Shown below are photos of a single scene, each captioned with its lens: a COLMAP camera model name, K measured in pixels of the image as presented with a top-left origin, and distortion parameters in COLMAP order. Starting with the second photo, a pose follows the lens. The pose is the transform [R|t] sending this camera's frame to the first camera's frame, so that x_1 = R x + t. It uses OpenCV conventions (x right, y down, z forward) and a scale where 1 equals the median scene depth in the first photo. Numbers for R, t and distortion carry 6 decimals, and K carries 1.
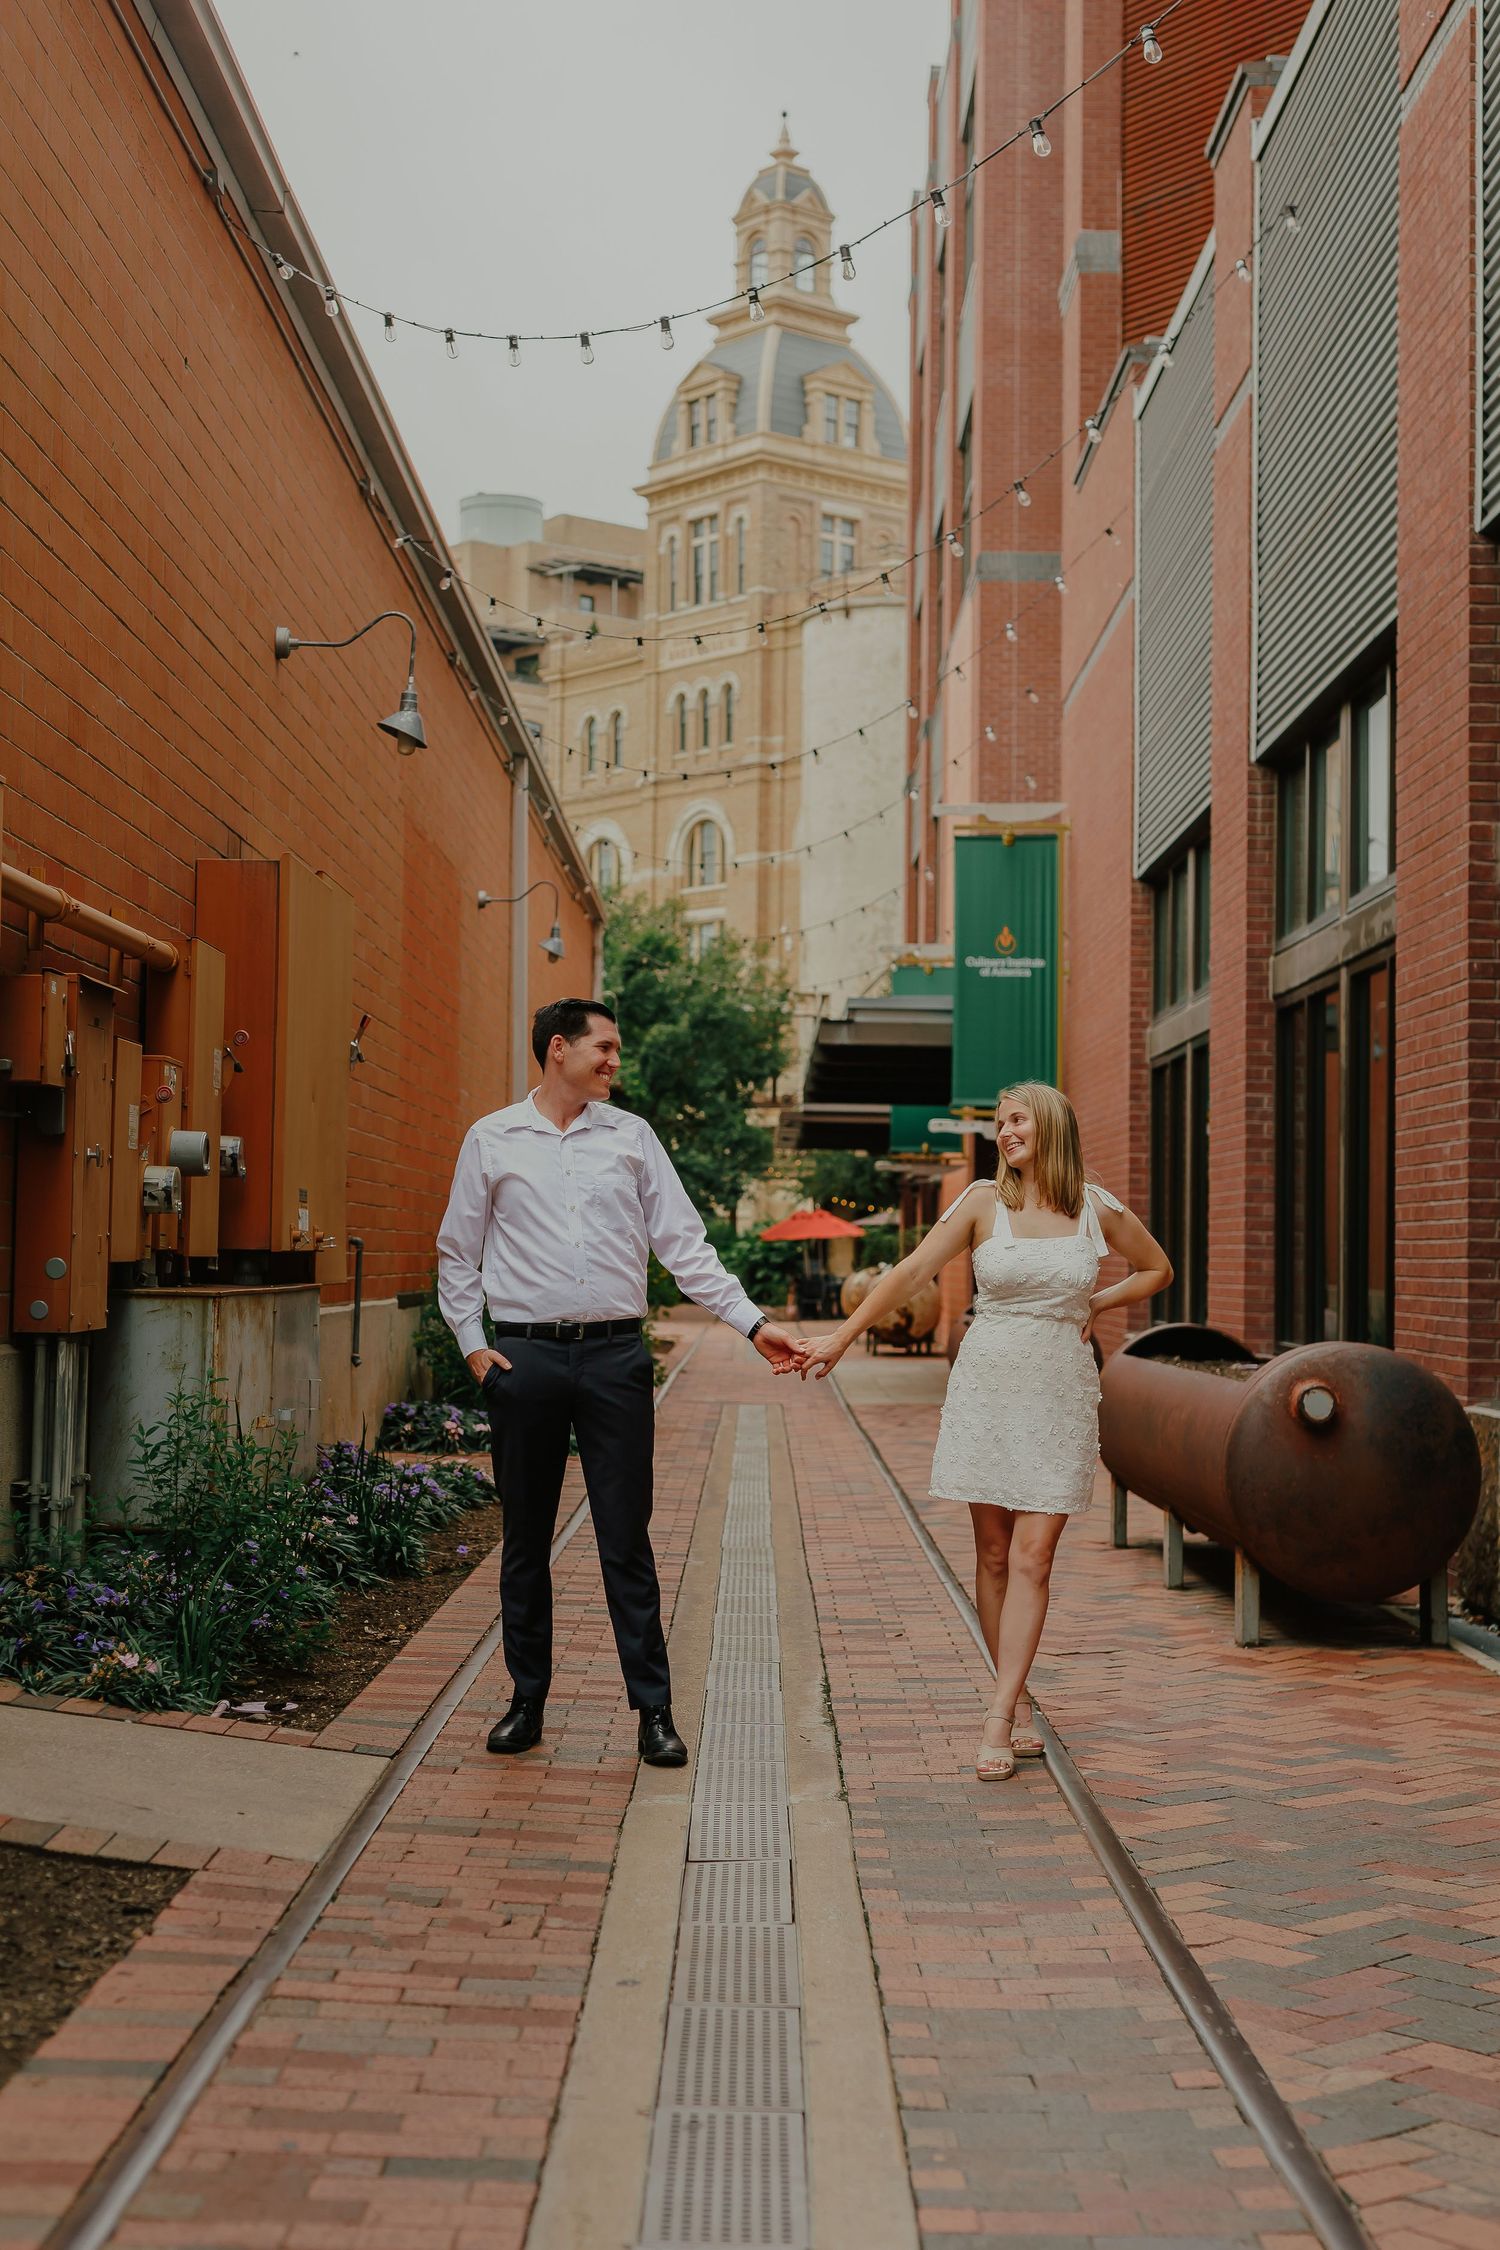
lens RADIAL K [[2828.0, 0, 750.0], [0, 2828.0, 1125.0], [0, 0, 1]] dist [-0.003260, -0.034468]
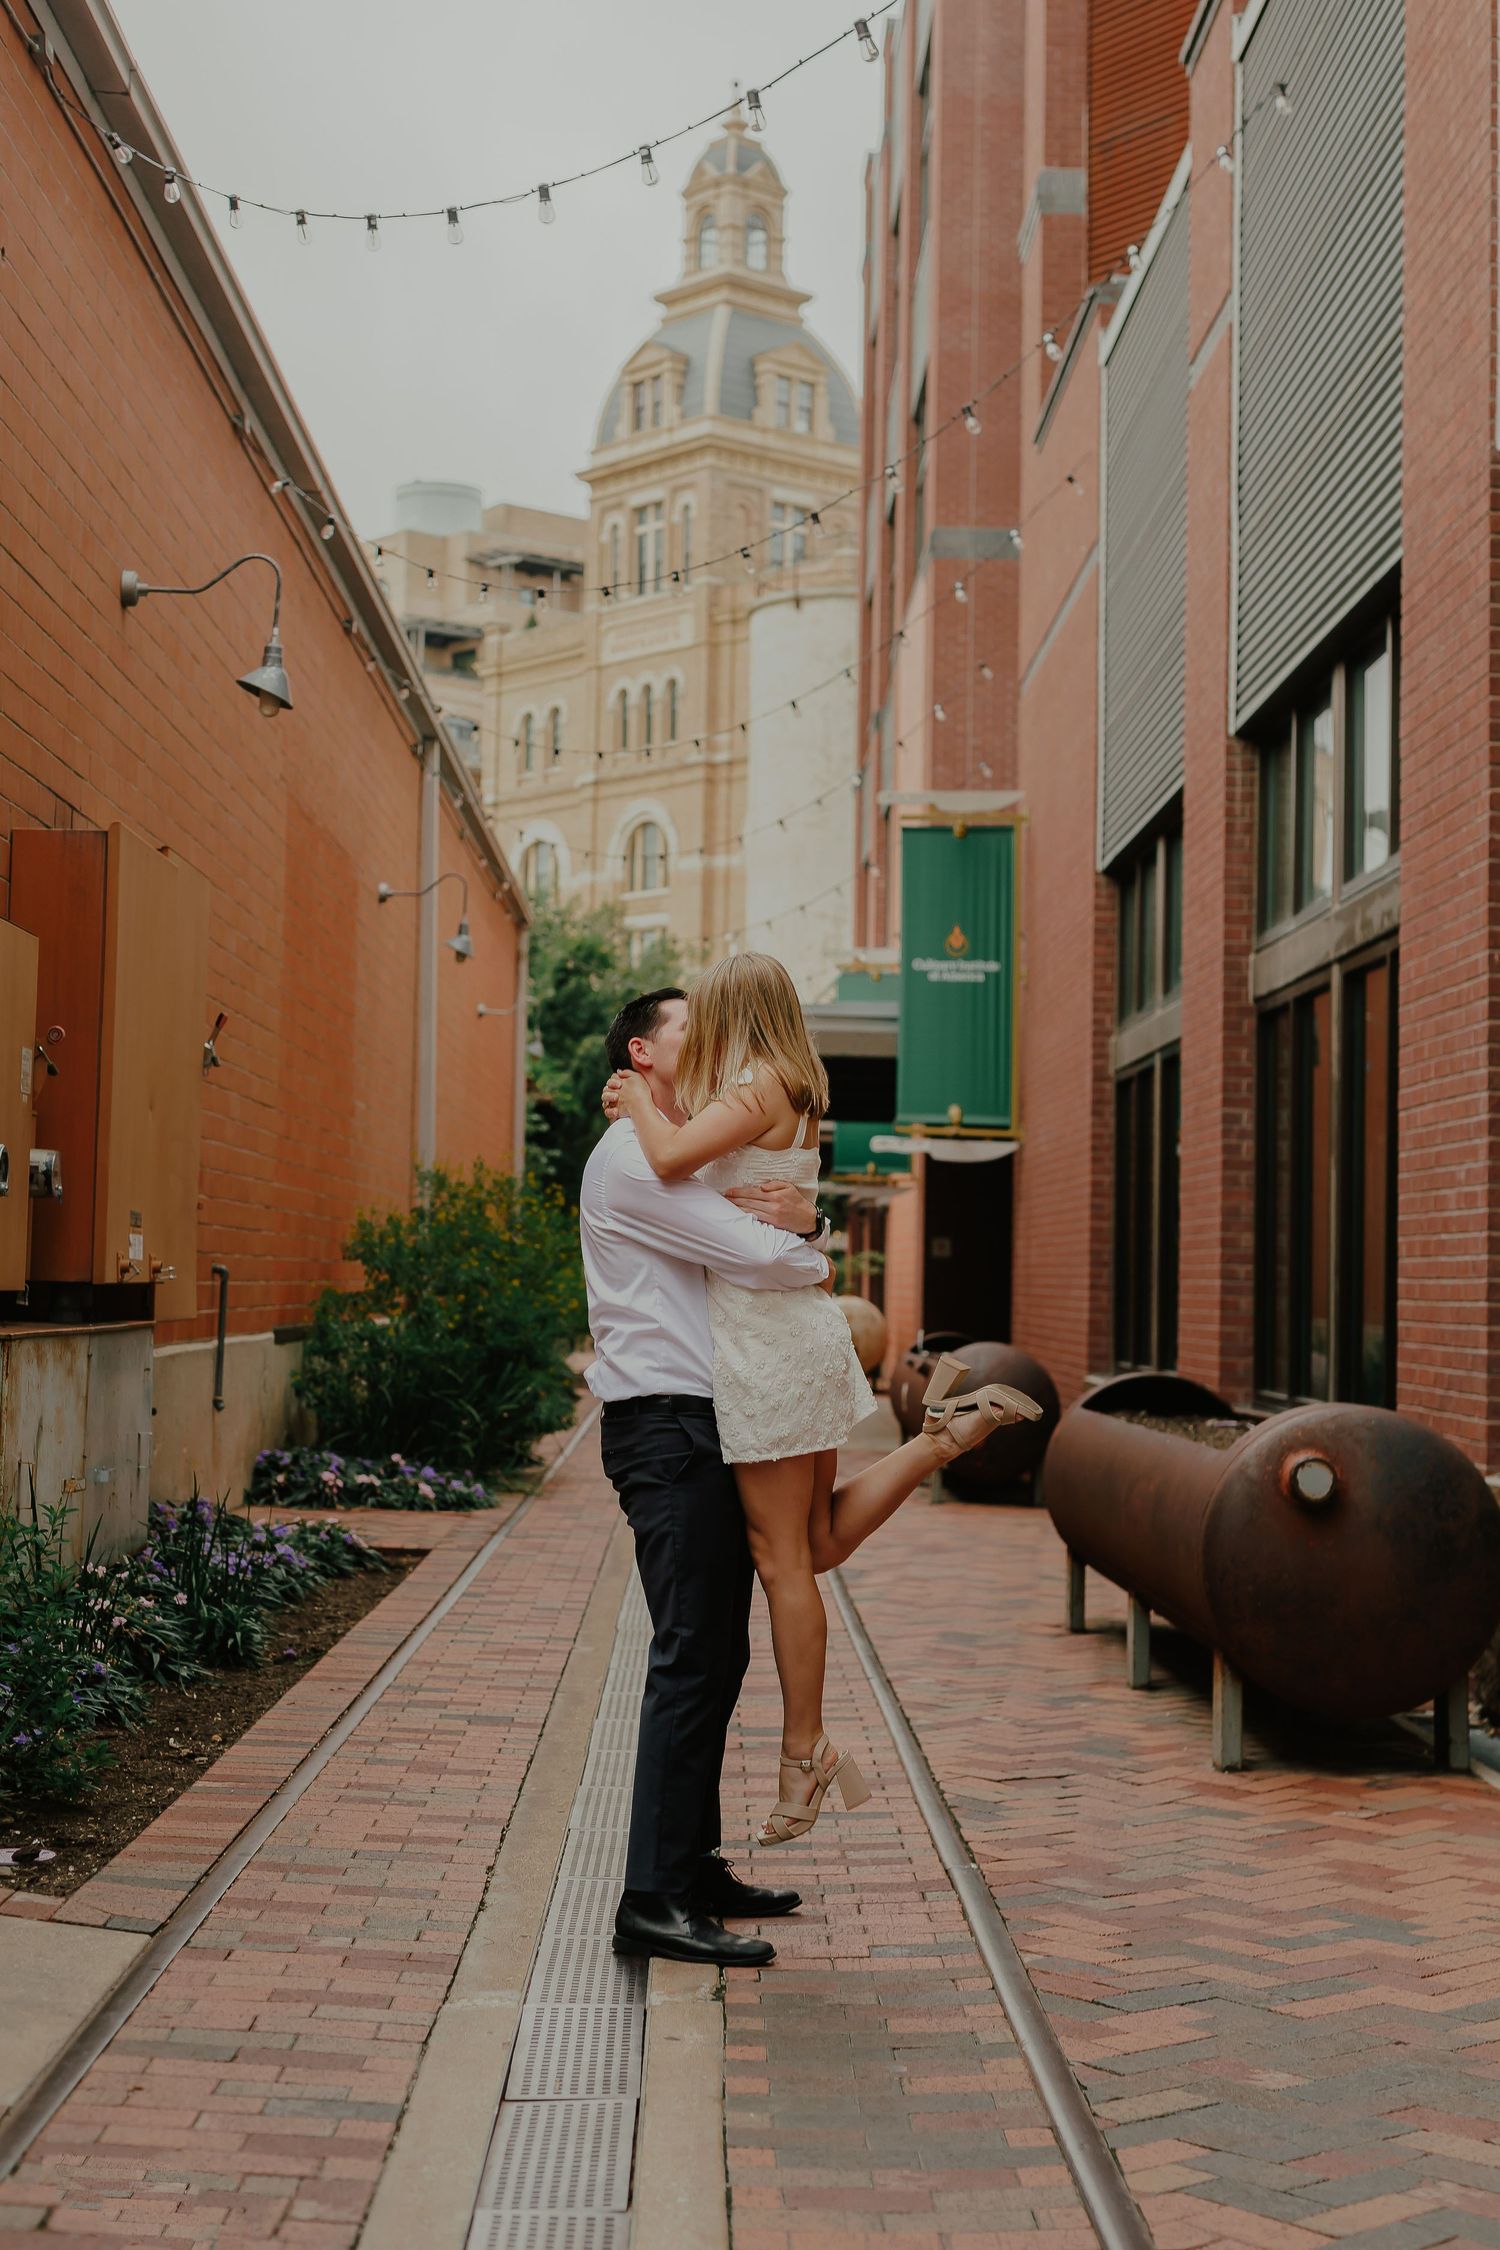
lens RADIAL K [[2828.0, 0, 750.0], [0, 2828.0, 1125.0], [0, 0, 1]] dist [-0.003260, -0.034468]
pose [[0.999904, 0.005870, 0.012546, 0.016585], [-0.005780, 0.999957, -0.007199, 0.001175], [-0.012588, 0.007125, 0.999895, 0.117094]]
